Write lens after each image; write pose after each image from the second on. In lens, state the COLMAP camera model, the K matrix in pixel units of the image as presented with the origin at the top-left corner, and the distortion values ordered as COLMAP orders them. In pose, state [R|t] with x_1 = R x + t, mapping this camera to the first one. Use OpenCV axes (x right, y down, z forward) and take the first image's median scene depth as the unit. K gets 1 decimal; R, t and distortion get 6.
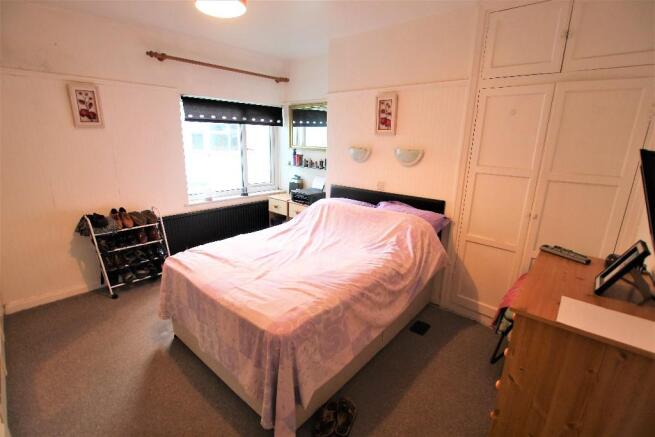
lens RADIAL K [[303.6, 0, 327.9], [0, 303.6, 220.7], [0, 0, 1]] dist [-0.017609, 0.000376]
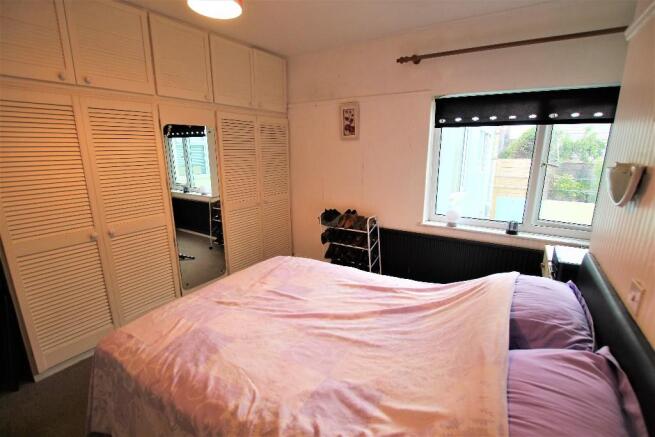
lens RADIAL K [[303.6, 0, 327.9], [0, 303.6, 220.7], [0, 0, 1]] dist [-0.017609, 0.000376]
pose [[0.173817, 0.212204, -0.961643, 0.429742], [-0.250812, 0.953844, 0.165149, -0.181788], [0.952303, 0.212486, 0.219018, 0.728222]]
